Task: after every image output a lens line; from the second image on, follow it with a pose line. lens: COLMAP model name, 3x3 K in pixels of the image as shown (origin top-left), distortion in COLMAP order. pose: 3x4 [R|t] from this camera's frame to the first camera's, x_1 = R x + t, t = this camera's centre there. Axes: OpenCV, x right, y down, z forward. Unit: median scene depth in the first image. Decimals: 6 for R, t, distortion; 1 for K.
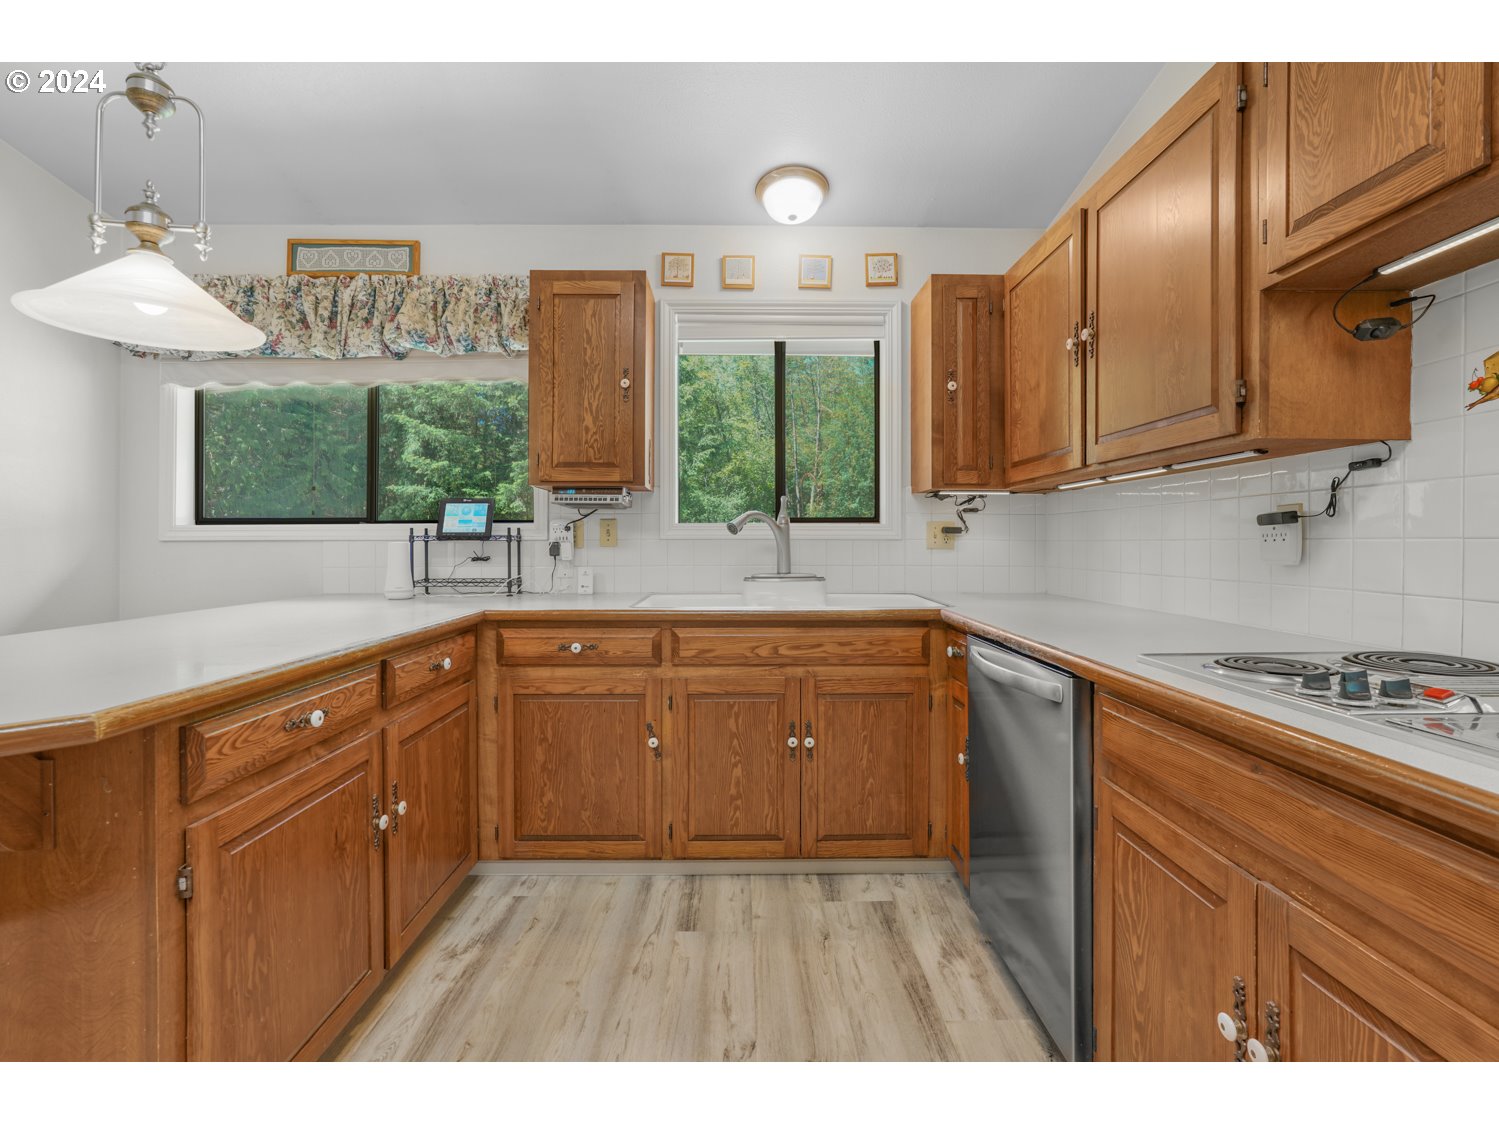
lens RADIAL K [[693.2, 0, 744.9], [0, 693.2, 545.7], [0, 0, 1]] dist [-0.001992, 0.003236]
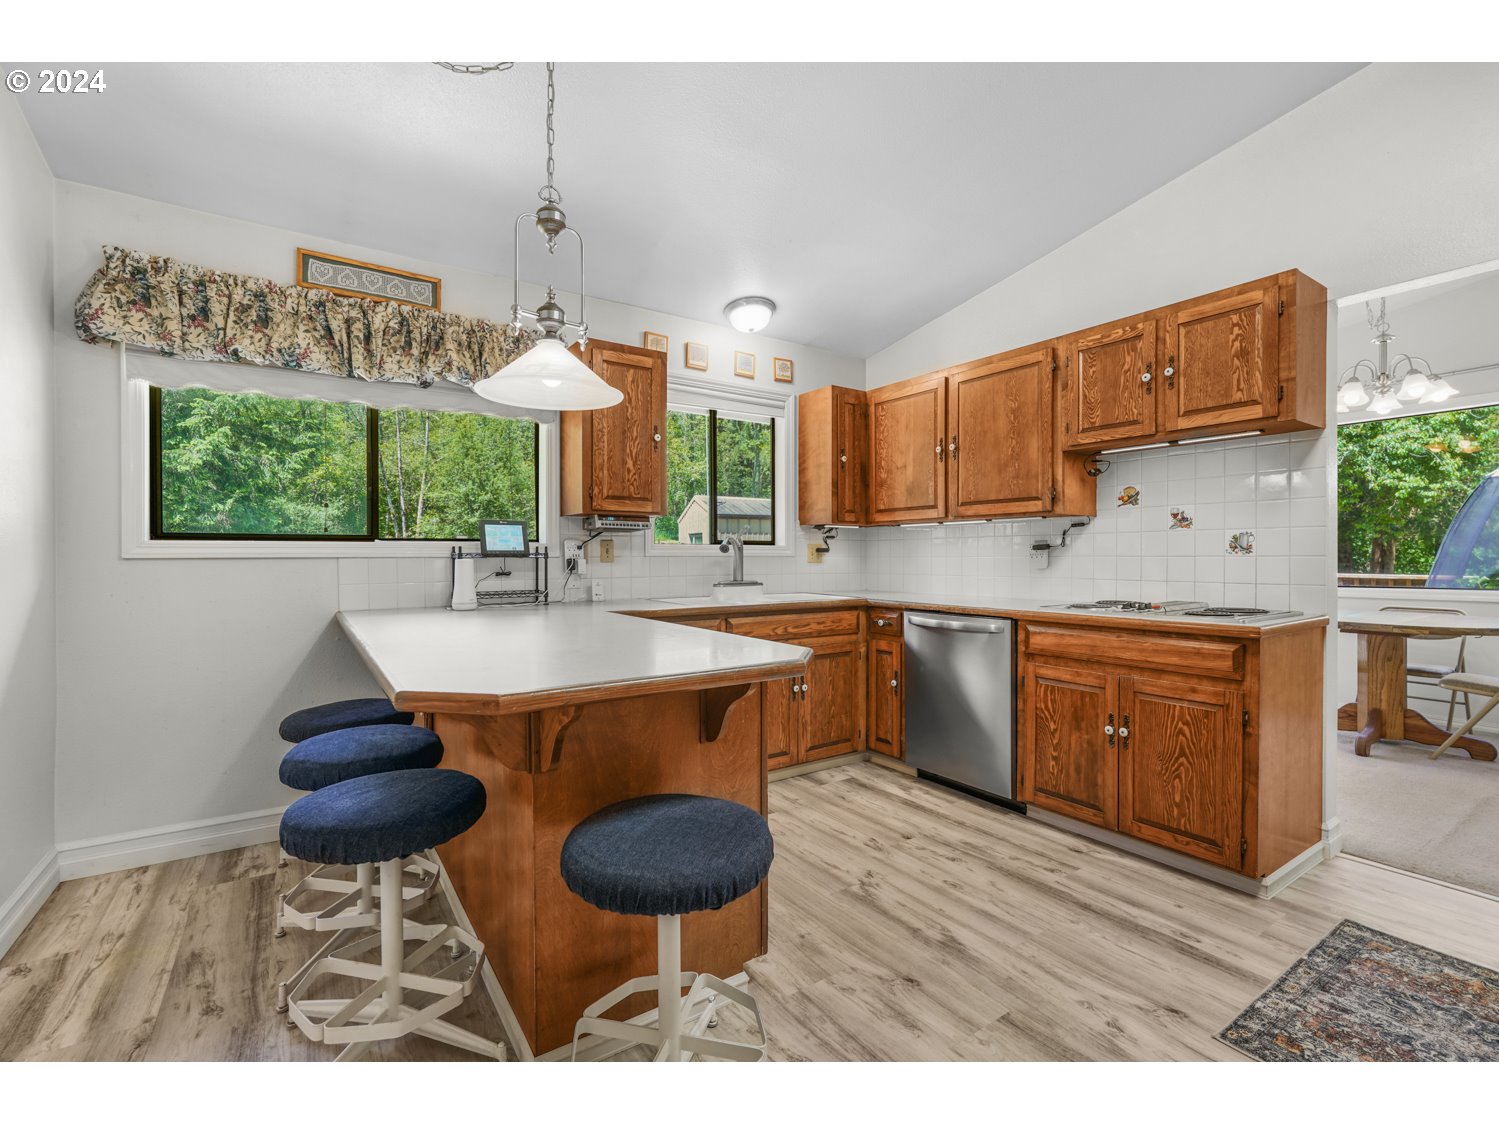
lens RADIAL K [[693.2, 0, 751.5], [0, 693.2, 565.5], [0, 0, 1]] dist [-0.001992, 0.003236]
pose [[0.824747, -0.008627, 0.565436, -0.715464], [0.004843, 0.999955, 0.008191, -0.002006], [-0.565481, -0.004017, 0.824752, -0.169367]]
